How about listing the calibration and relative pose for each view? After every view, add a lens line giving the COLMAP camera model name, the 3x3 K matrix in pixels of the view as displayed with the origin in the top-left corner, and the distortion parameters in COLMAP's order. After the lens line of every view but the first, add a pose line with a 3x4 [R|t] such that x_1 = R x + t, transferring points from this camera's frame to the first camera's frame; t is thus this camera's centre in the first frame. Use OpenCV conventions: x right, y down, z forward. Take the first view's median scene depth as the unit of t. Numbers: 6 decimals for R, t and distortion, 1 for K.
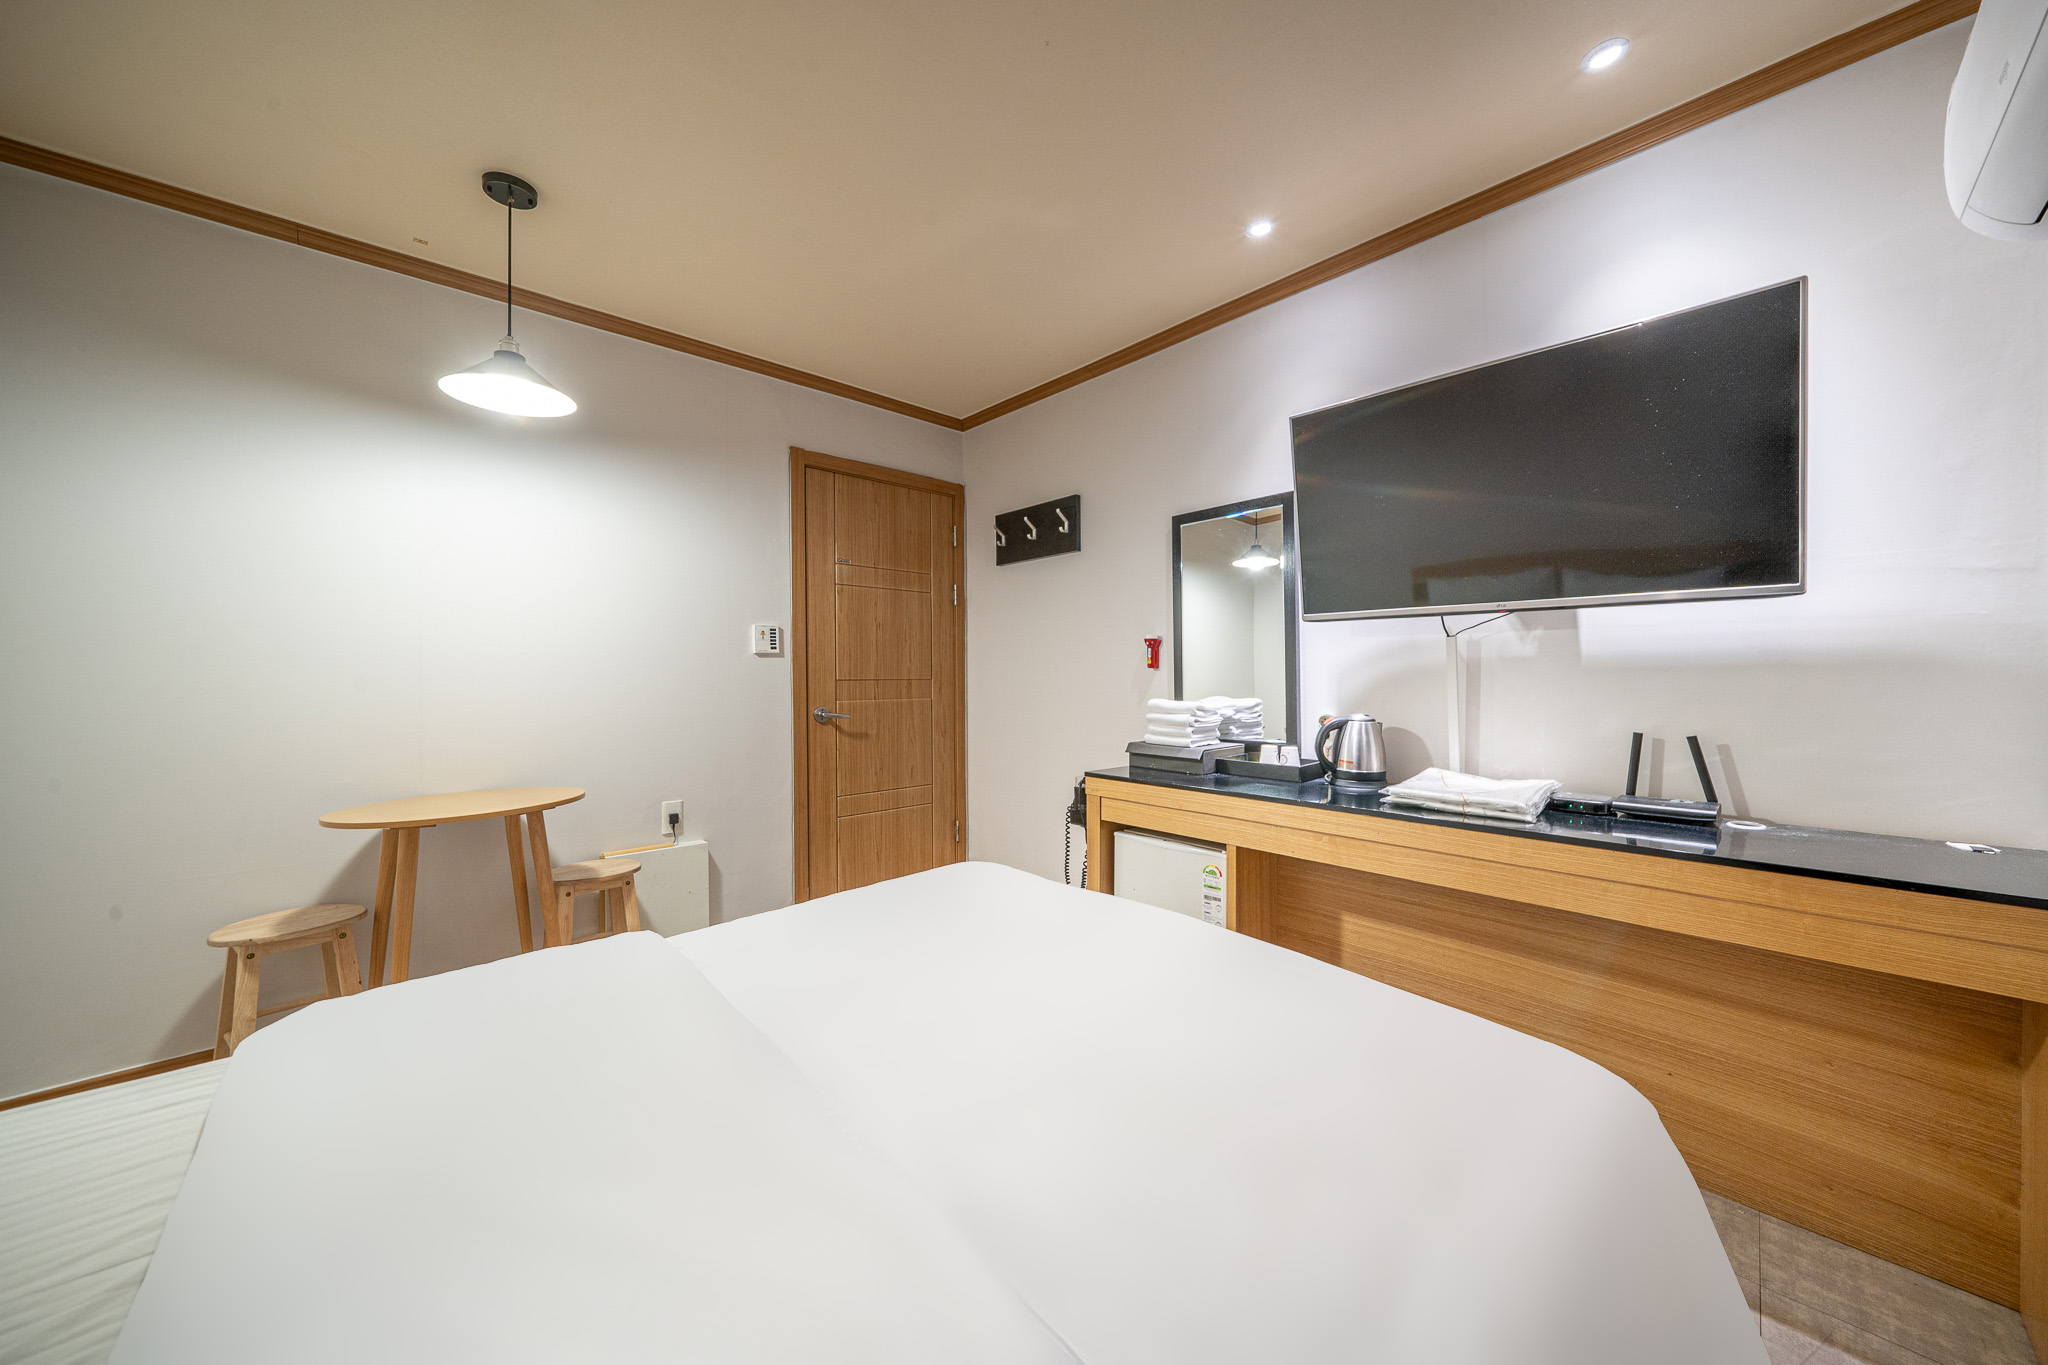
lens RADIAL K [[699.7, 0, 1024.0], [0, 699.7, 682.5], [0, 0, 1]] dist [-0.001550, -0.000346]
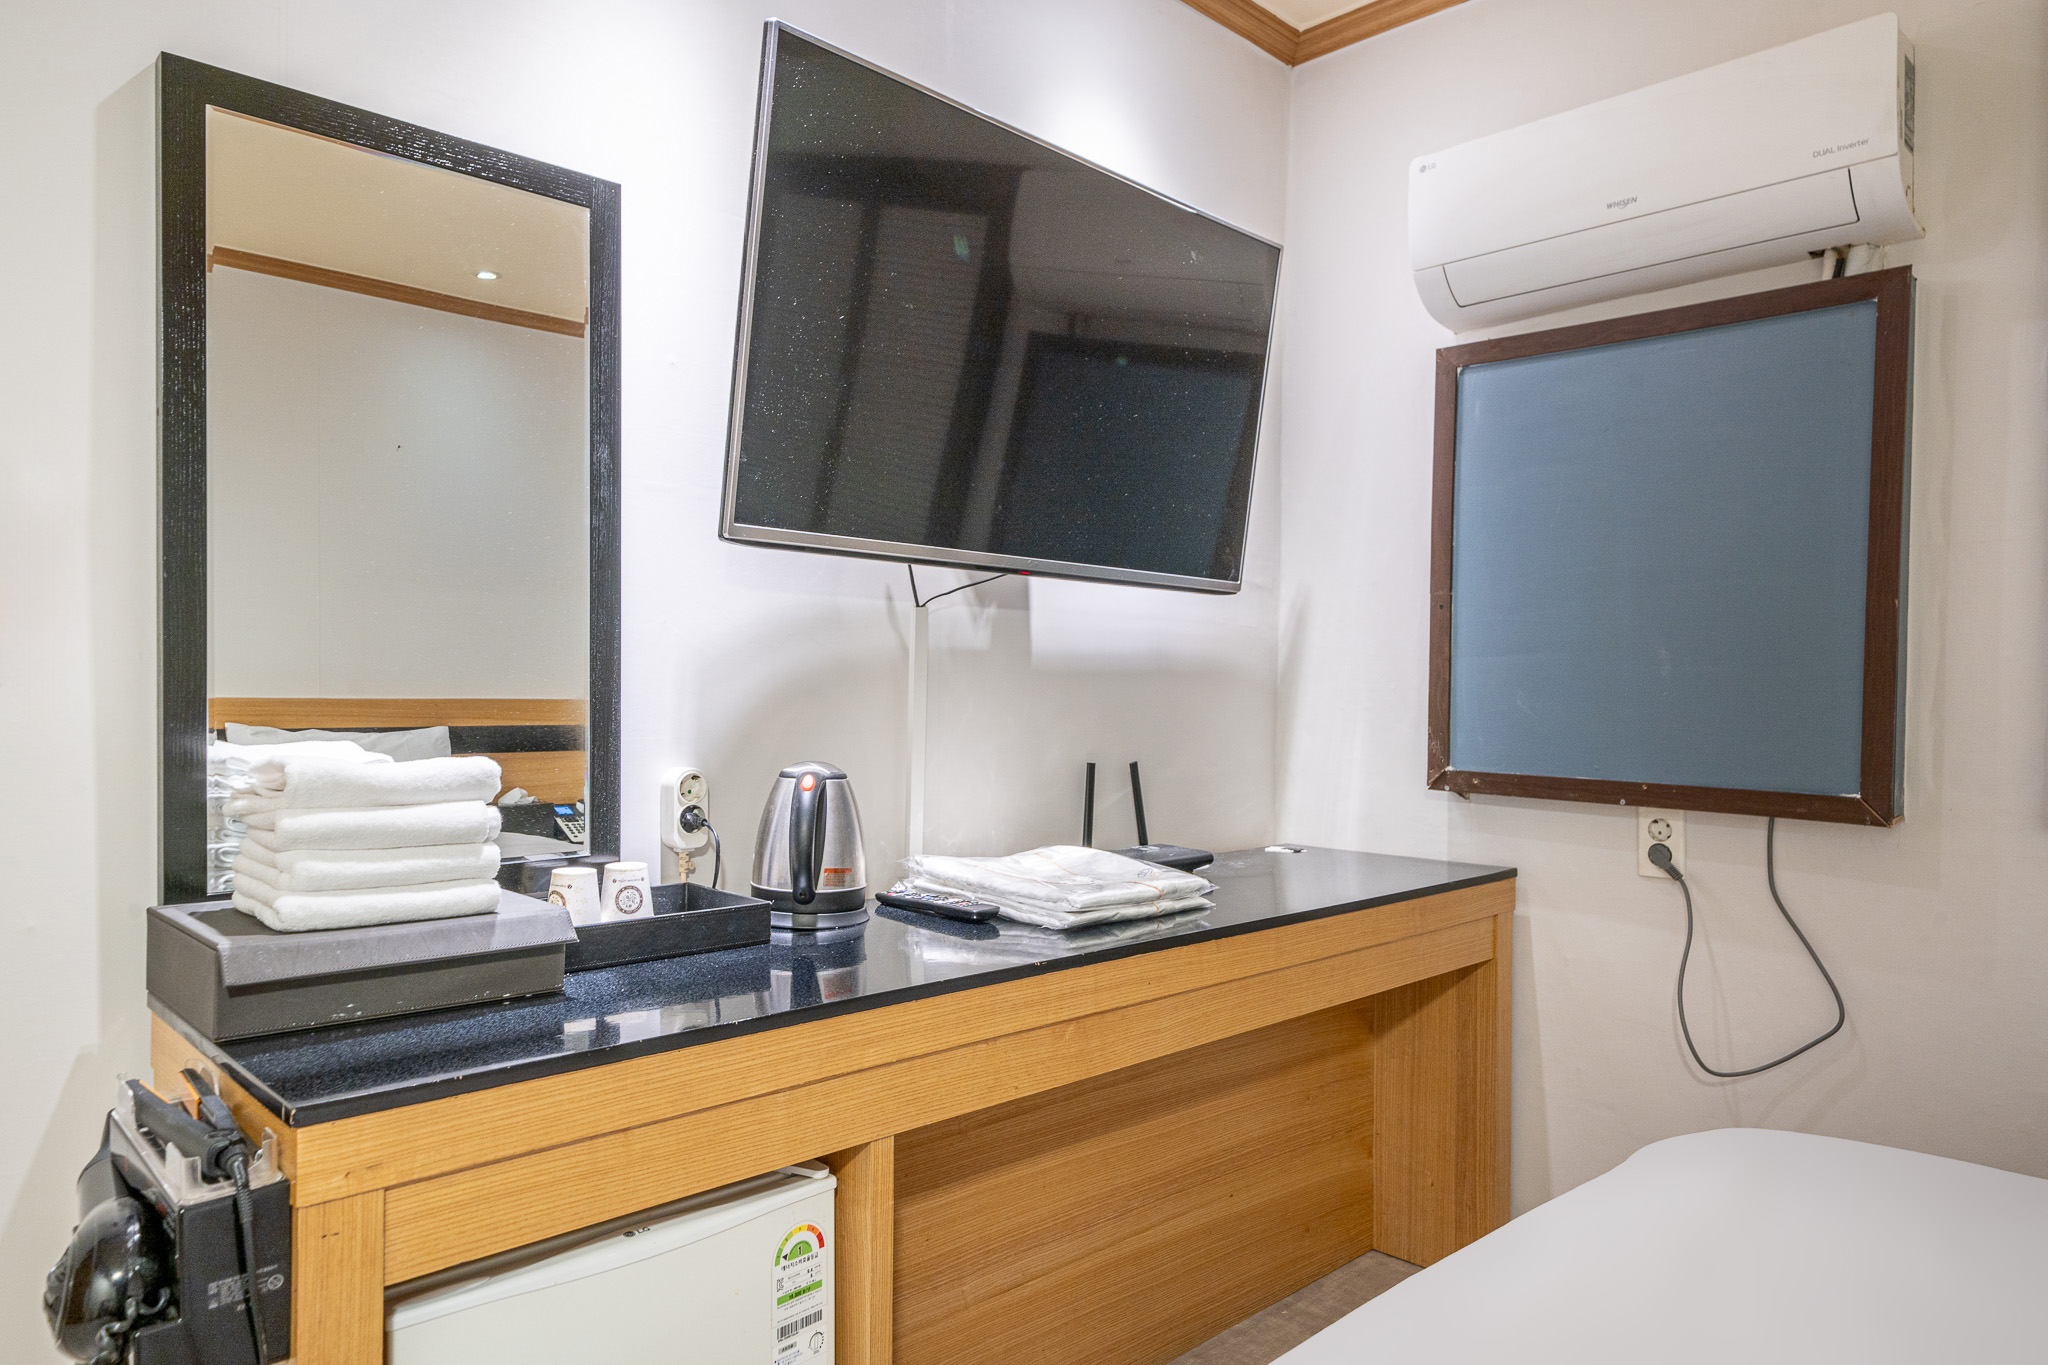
lens RADIAL K [[1307.4, 0, 1024.0], [0, 1307.4, 682.5], [0, 0, 1]] dist [0.020410, 0.000503]
pose [[-0.031657, 0.001777, 0.999497, -0.184487], [-0.005780, 0.999981, -0.001961, -0.002831], [-0.999482, -0.005840, -0.031647, 0.443617]]
